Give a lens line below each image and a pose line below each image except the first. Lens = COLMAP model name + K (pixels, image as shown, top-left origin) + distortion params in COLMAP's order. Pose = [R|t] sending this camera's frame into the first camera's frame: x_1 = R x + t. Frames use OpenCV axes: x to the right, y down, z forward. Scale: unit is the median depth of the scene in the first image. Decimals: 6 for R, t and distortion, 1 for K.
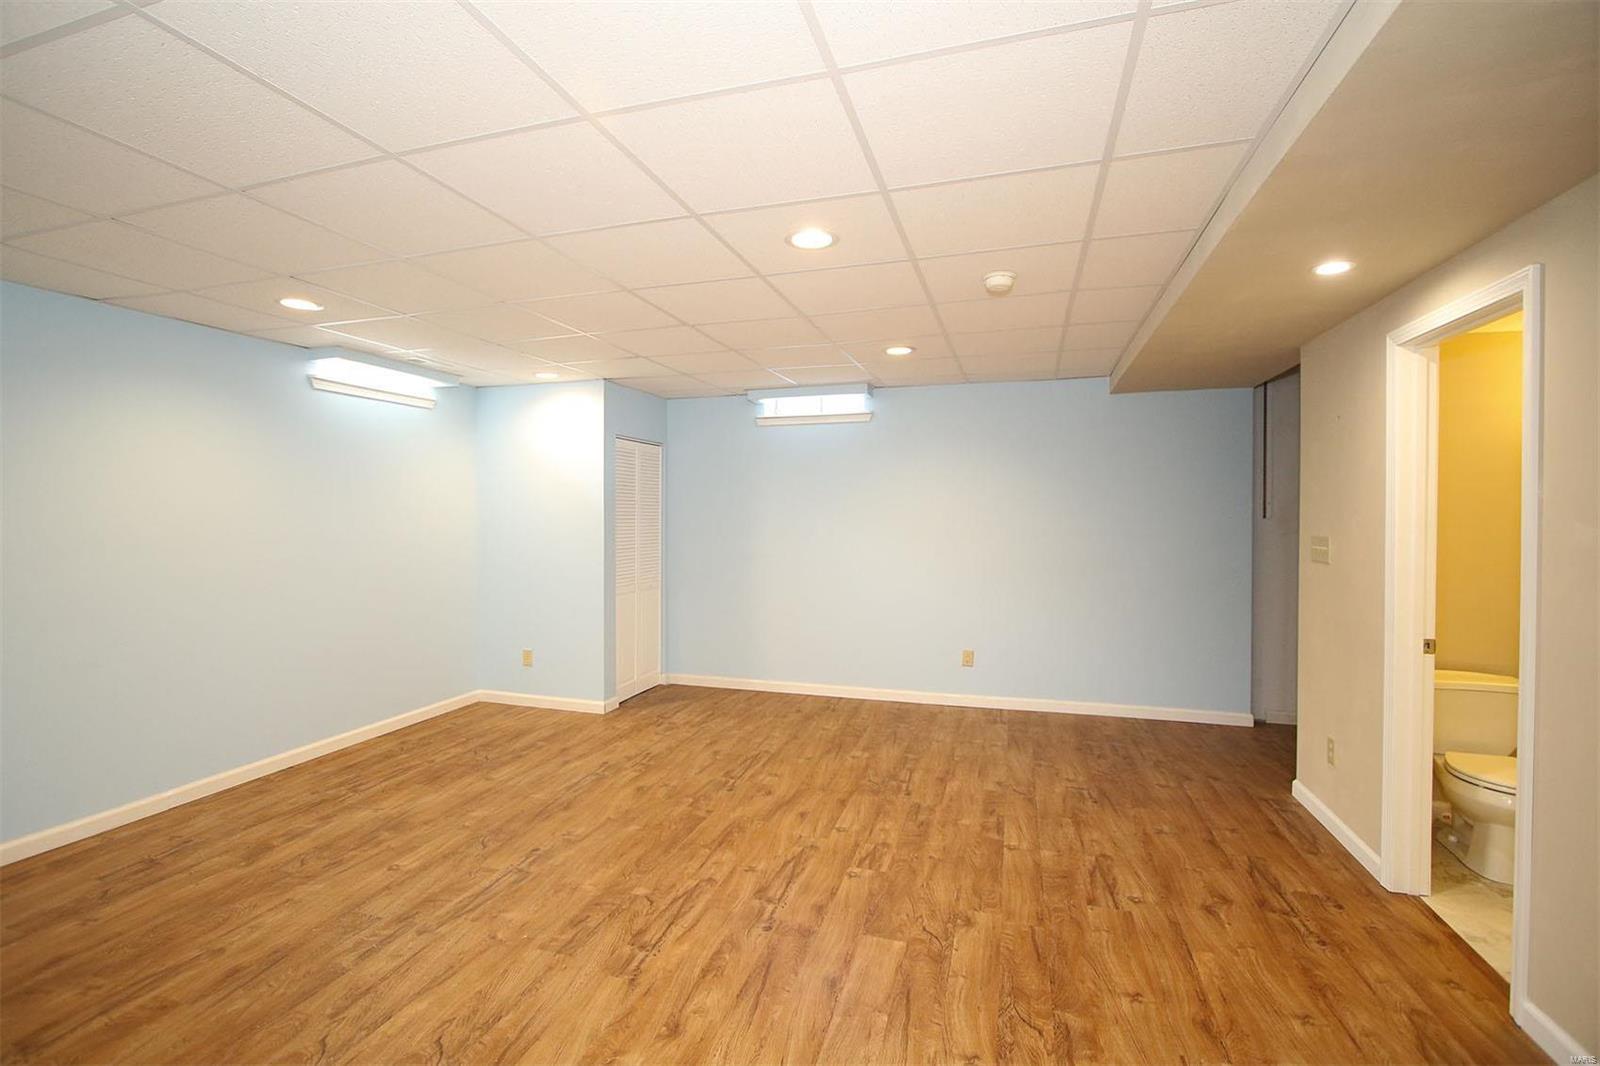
lens RADIAL K [[723.7, 0, 793.2], [0, 723.7, 525.6], [0, 0, 1]] dist [-0.007308, -0.000364]
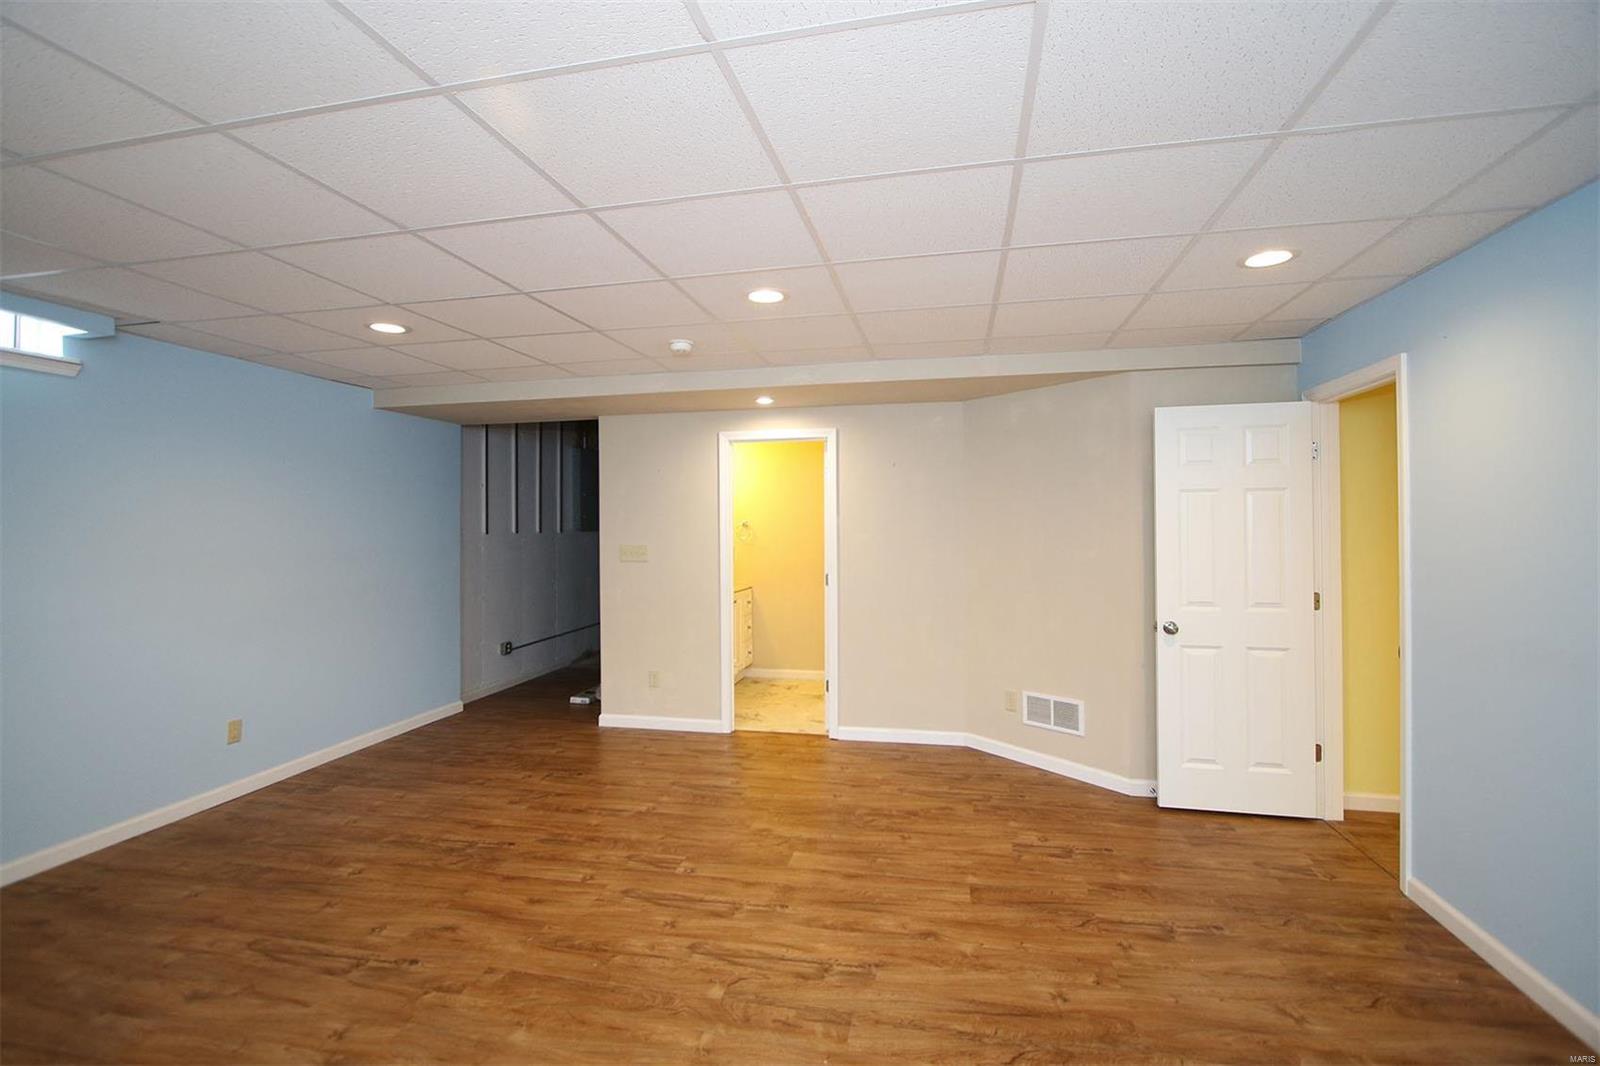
lens RADIAL K [[723.7, 0, 799.2], [0, 723.7, 528.6], [0, 0, 1]] dist [-0.007308, -0.000364]
pose [[-0.090362, -0.001033, 0.995908, -0.861033], [0.021637, 0.999761, 0.003000, -0.015940], [-0.995674, 0.021819, -0.090318, 0.807378]]
